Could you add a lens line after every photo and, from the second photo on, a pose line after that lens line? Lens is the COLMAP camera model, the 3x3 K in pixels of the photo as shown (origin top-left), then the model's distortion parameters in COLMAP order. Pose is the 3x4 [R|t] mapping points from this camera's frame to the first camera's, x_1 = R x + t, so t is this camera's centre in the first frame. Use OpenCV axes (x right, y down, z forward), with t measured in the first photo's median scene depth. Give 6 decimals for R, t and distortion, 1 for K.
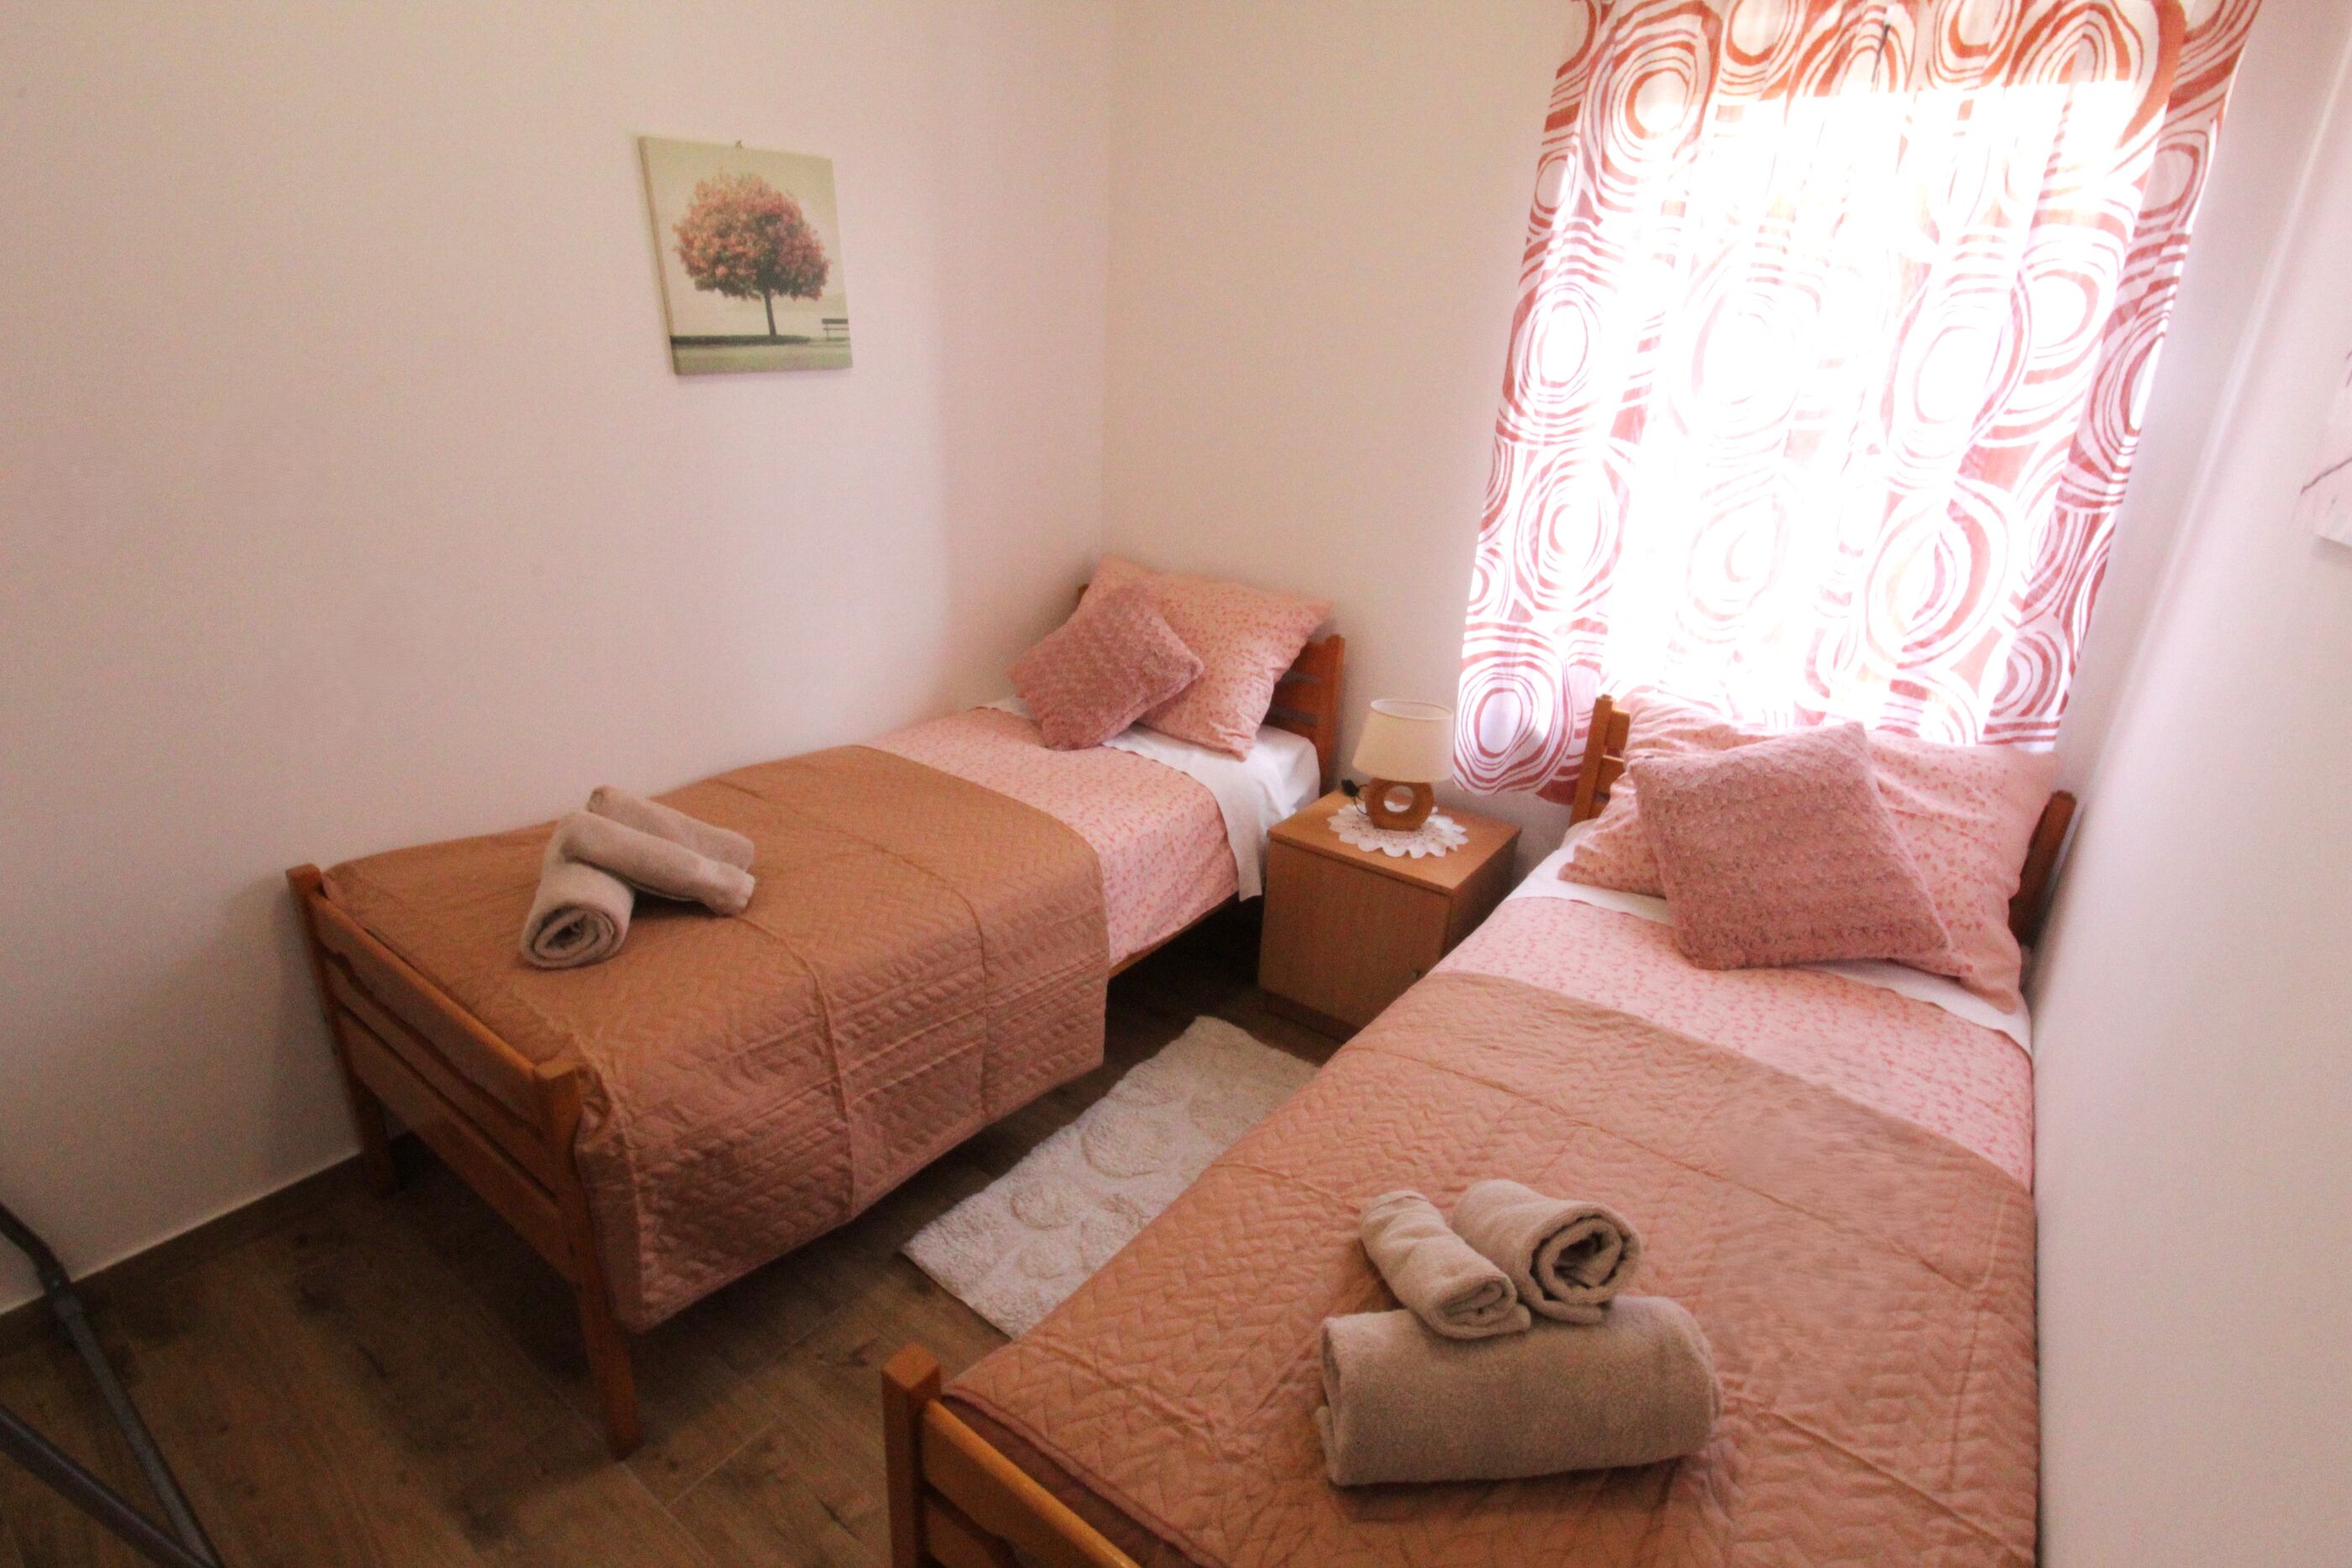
lens RADIAL K [[1094.4, 0, 1201.5], [0, 1094.4, 780.5], [0, 0, 1]] dist [-0.001443, -0.011575]
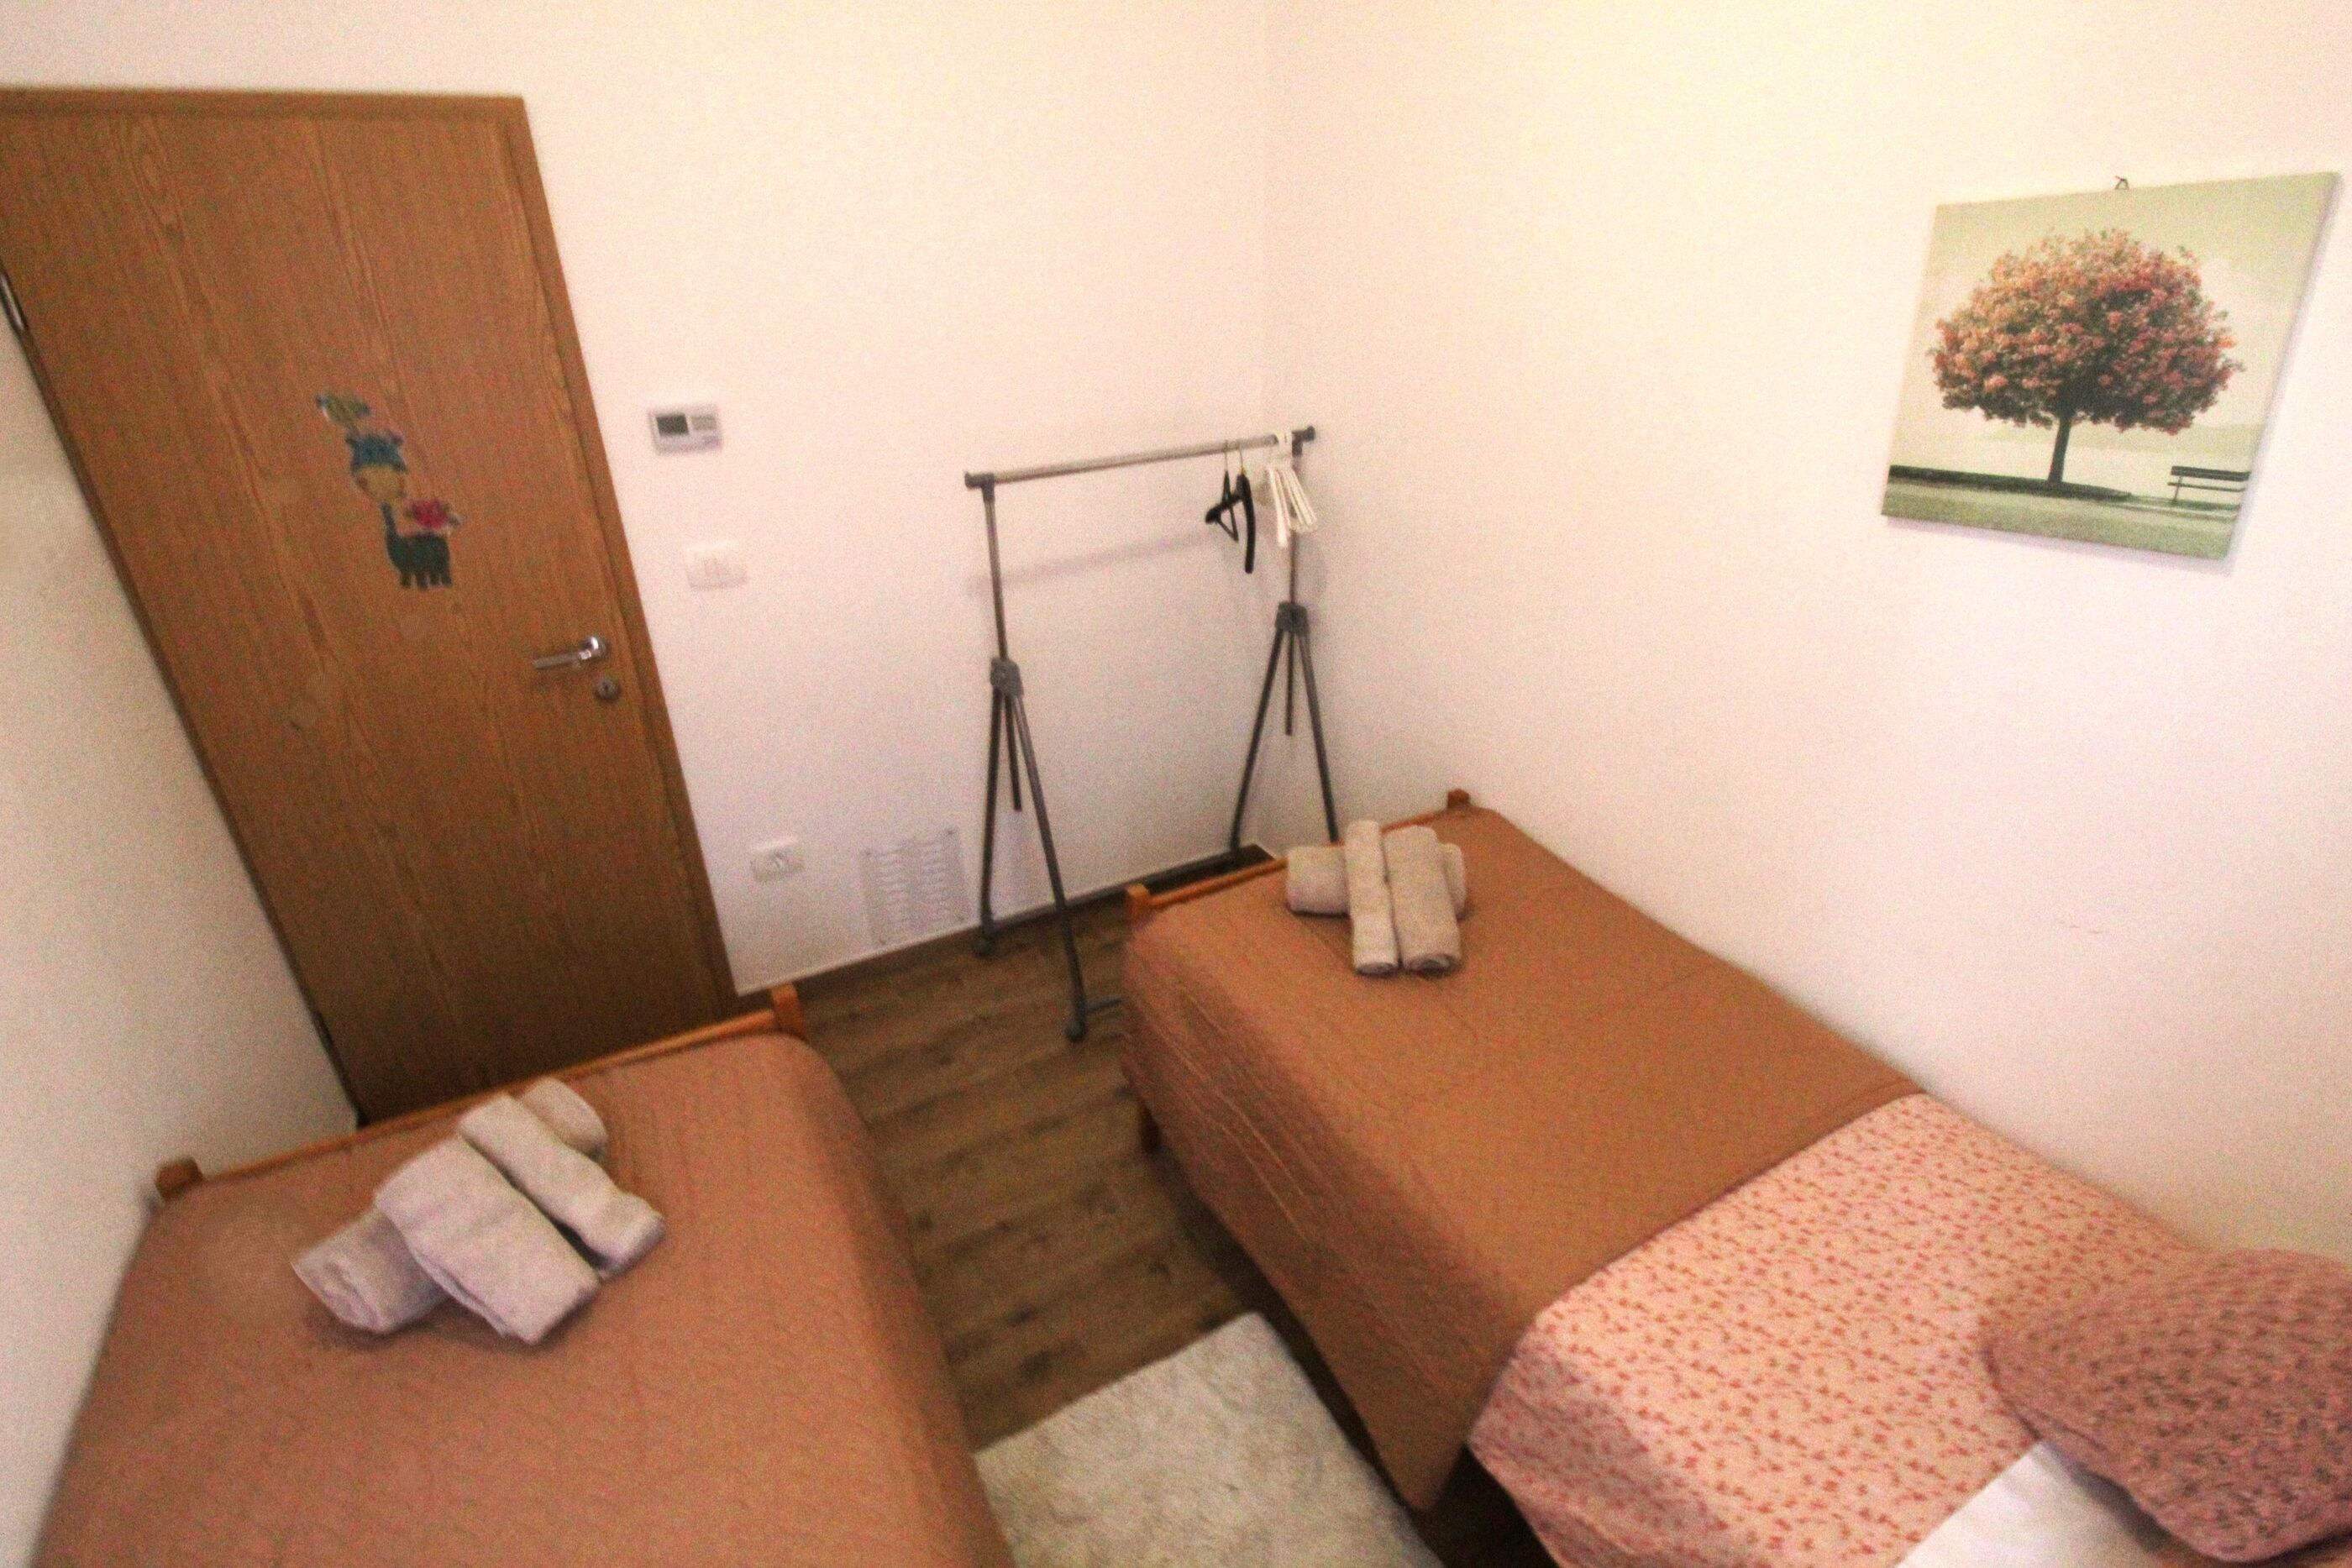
lens RADIAL K [[1113.0, 0, 1200.4], [0, 1113.0, 781.6], [0, 0, 1]] dist [-0.001799, -0.010562]
pose [[-0.430213, 0.344139, -0.834557, 0.415011], [-0.337286, 0.796253, 0.502214, -0.438120], [0.837350, 0.497543, -0.226485, 0.847978]]
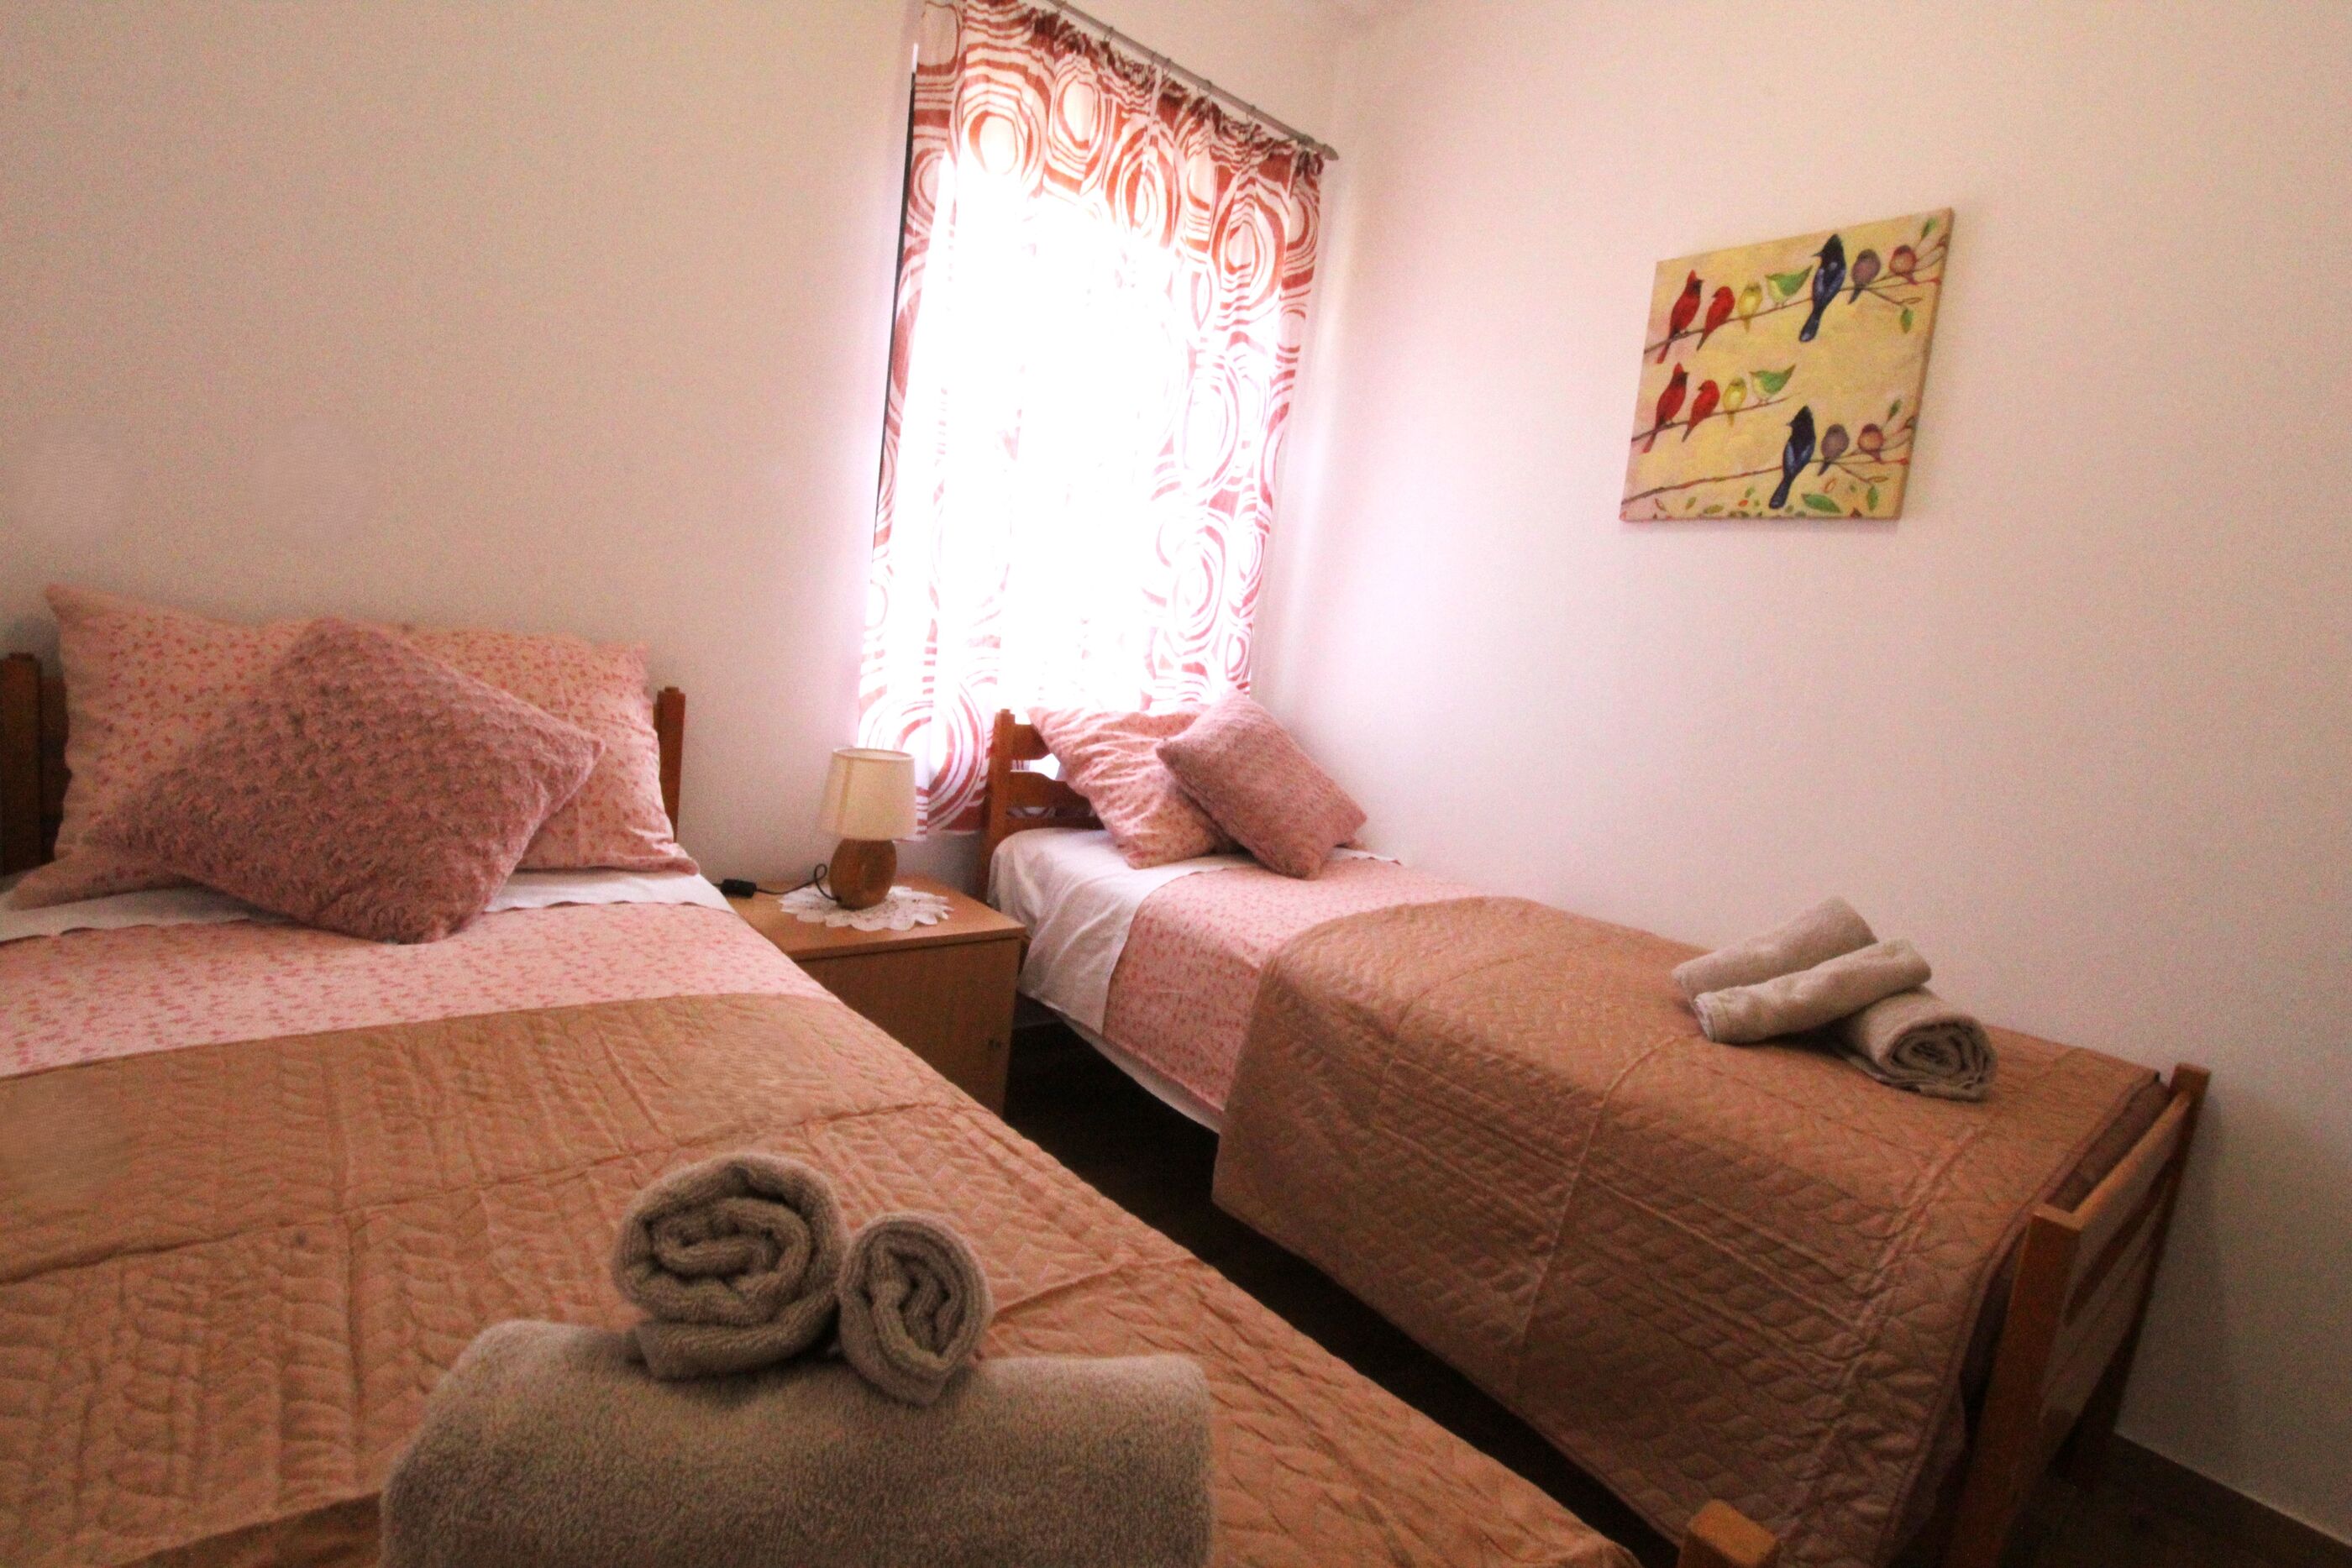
lens RADIAL K [[1091.1, 0, 1201.2], [0, 1091.1, 785.1], [0, 0, 1]] dist [0.001580, -0.013614]
pose [[0.244160, -0.158092, 0.956762, -0.623607], [0.246412, 0.964353, 0.096464, -0.070513], [-0.937906, 0.212205, 0.274412, 0.630896]]
